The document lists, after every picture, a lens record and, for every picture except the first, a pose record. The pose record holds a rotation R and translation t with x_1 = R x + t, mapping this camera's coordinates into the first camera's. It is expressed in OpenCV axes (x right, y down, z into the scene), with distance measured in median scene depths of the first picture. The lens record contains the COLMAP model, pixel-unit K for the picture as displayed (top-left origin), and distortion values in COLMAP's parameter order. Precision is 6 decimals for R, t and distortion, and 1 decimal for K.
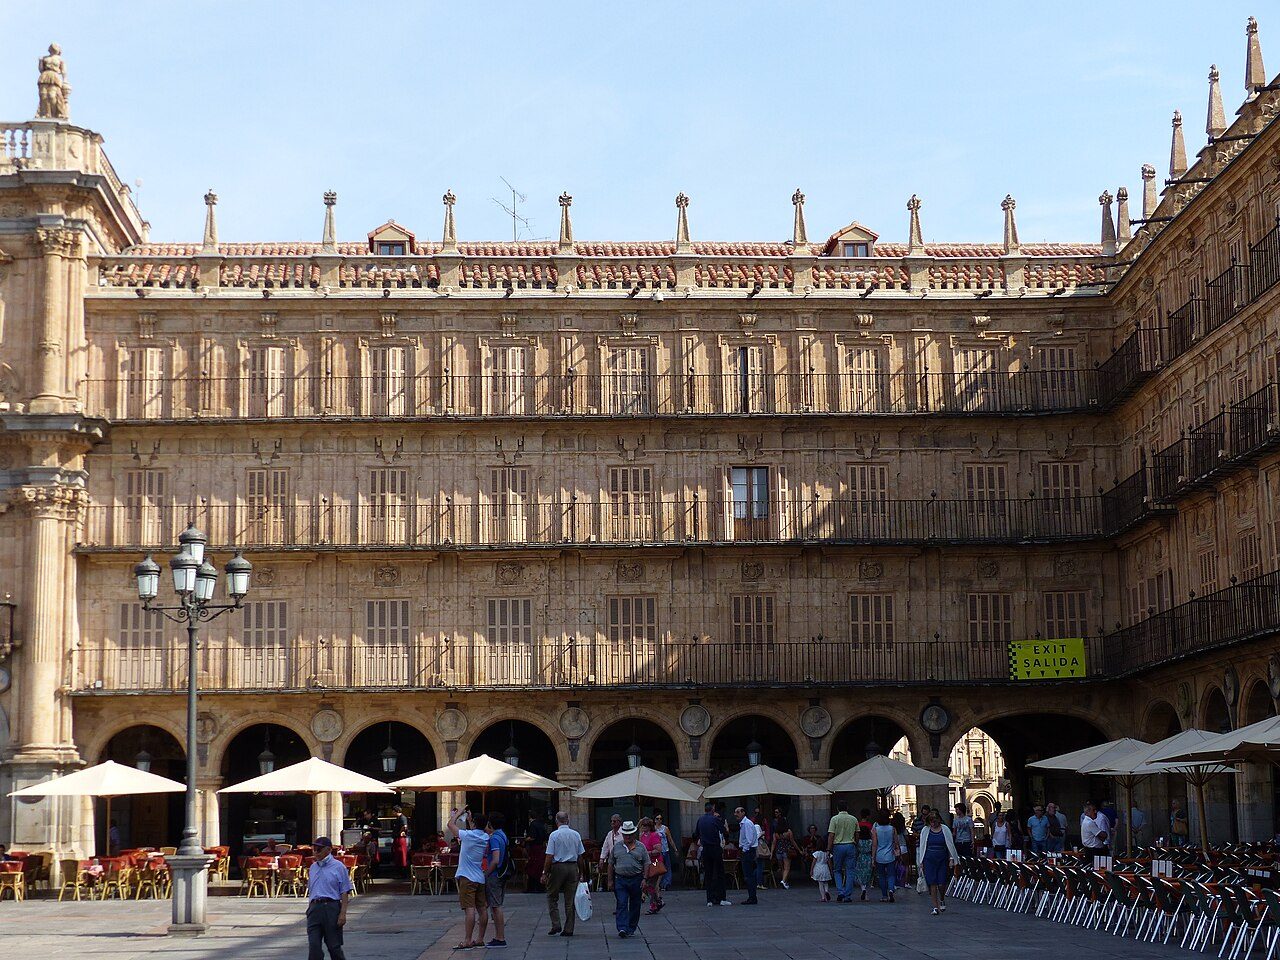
lens RADIAL K [[2060.0, 0, 640.0], [0, 2060.0, 480.0], [0, 0, 1]] dist [-0.017649, 0.009900]
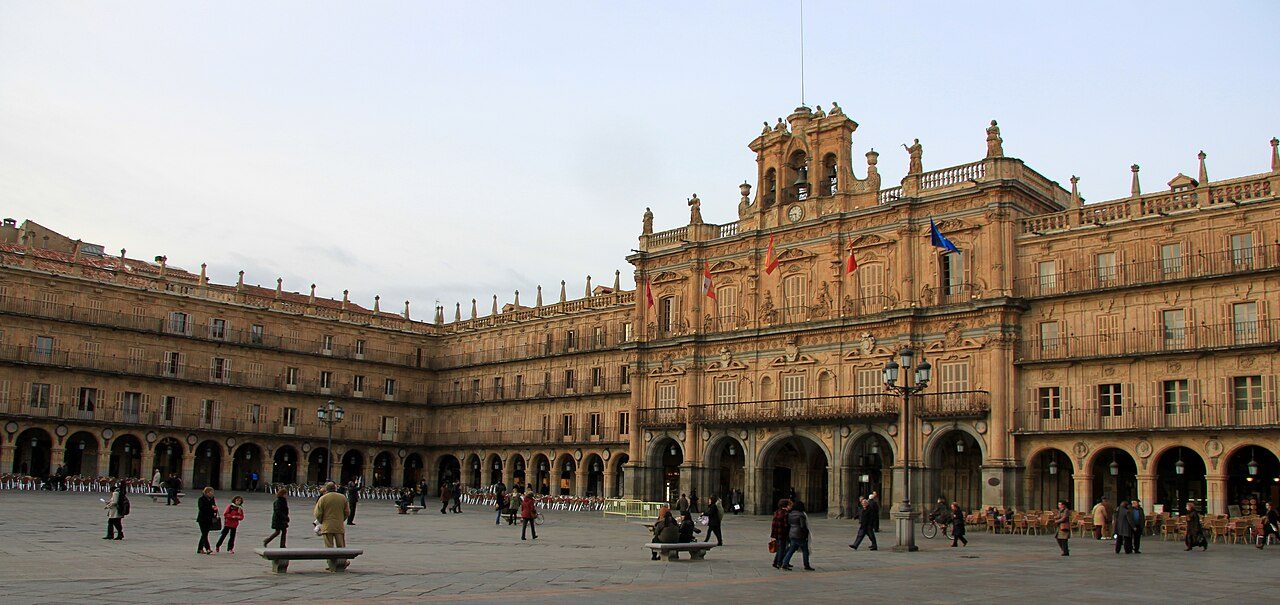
lens RADIAL K [[1020.6, 0, 640.0], [0, 1020.6, 302.5], [0, 0, 1]] dist [-0.000978, 0.002026]
pose [[0.706012, -0.102659, -0.700720, 0.167039], [0.087482, 0.994502, -0.057557, -0.000653], [0.702776, -0.020664, 0.711111, 0.012714]]
